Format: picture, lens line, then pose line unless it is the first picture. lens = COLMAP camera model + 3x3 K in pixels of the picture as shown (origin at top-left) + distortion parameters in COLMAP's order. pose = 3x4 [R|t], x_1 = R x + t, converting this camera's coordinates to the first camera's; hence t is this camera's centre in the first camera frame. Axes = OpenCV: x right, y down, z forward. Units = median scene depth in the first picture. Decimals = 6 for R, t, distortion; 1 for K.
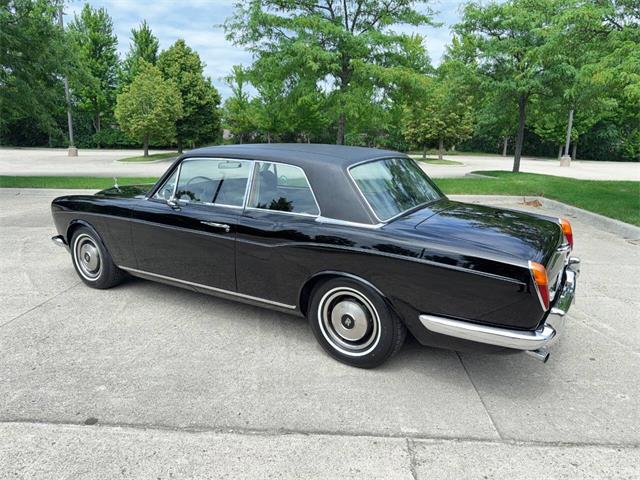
lens RADIAL K [[452.8, 0, 319.5], [0, 452.8, 242.4], [0, 0, 1]] dist [0.028702, -0.038869]
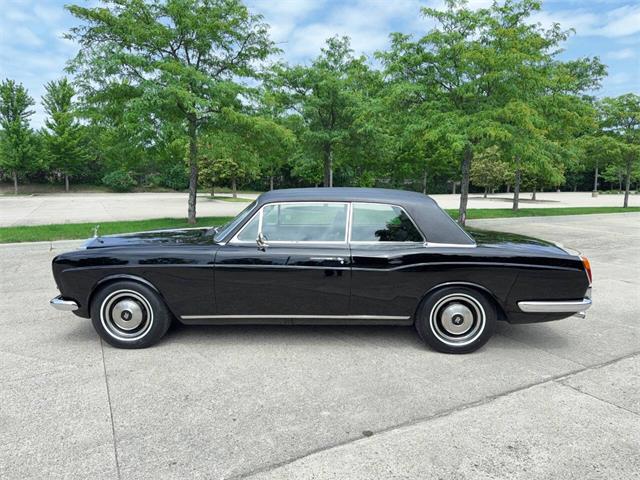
lens RADIAL K [[452.8, 0, 318.6], [0, 452.8, 238.1], [0, 0, 1]] dist [0.028702, -0.038869]
pose [[0.860680, -0.070923, 0.504183, -0.236810], [0.116246, 0.991468, -0.058970, -0.007531], [-0.495699, 0.109364, 0.861581, 0.006509]]
